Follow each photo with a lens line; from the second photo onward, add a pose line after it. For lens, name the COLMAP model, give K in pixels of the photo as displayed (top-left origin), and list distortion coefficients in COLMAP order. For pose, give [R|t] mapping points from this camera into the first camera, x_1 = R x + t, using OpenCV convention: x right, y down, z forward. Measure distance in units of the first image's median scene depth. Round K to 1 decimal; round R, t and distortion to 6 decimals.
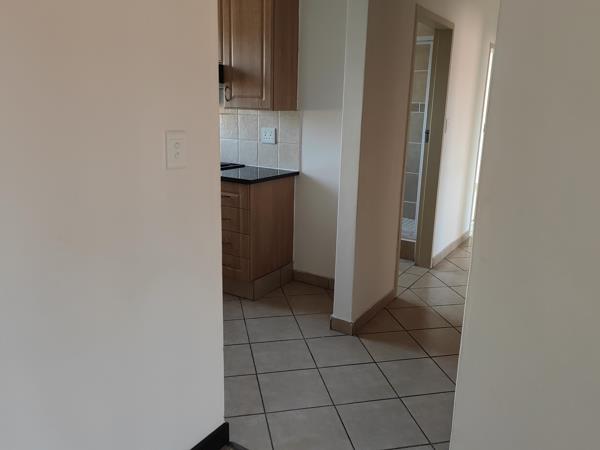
lens RADIAL K [[474.8, 0, 300.8], [0, 474.8, 222.5], [0, 0, 1]] dist [0.029581, -0.043532]
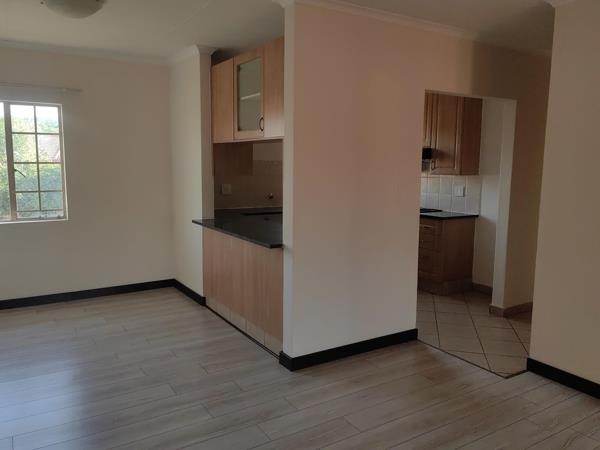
lens RADIAL K [[474.8, 0, 299.3], [0, 474.8, 231.0], [0, 0, 1]] dist [0.029581, -0.043532]
pose [[0.901591, 0.041823, -0.430563, 0.144658], [-0.088995, 0.991958, -0.089999, 0.137948], [0.423337, 0.119461, 0.898062, -0.625034]]
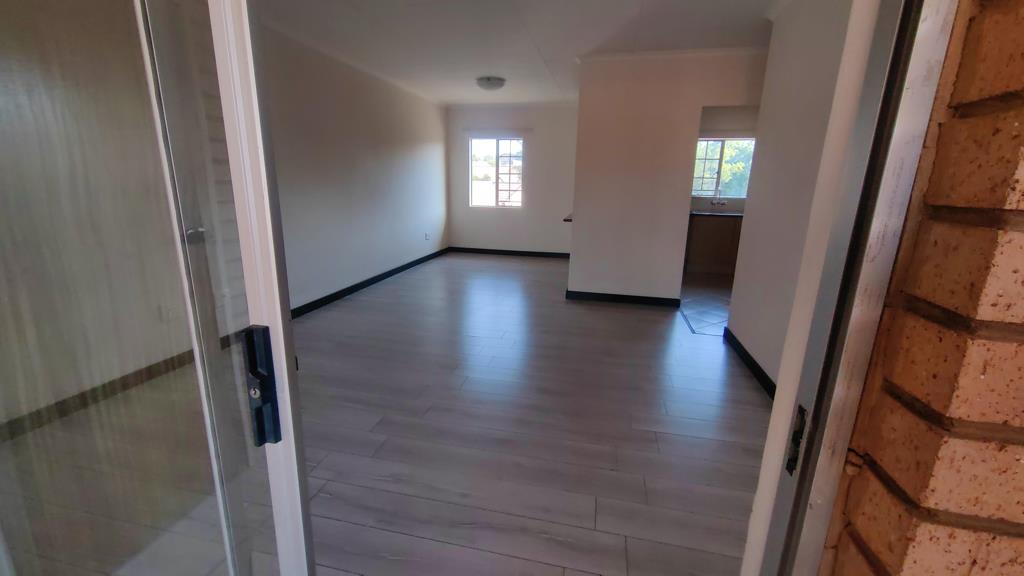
lens RADIAL K [[414.4, 0, 508.7], [0, 414.4, 290.1], [0, 0, 1]] dist [-0.026991, 0.000017]
pose [[0.339816, 0.216457, -0.915244, 0.920881], [-0.235535, 0.961729, 0.140001, 0.160790], [0.910521, 0.167997, 0.377794, -0.422455]]
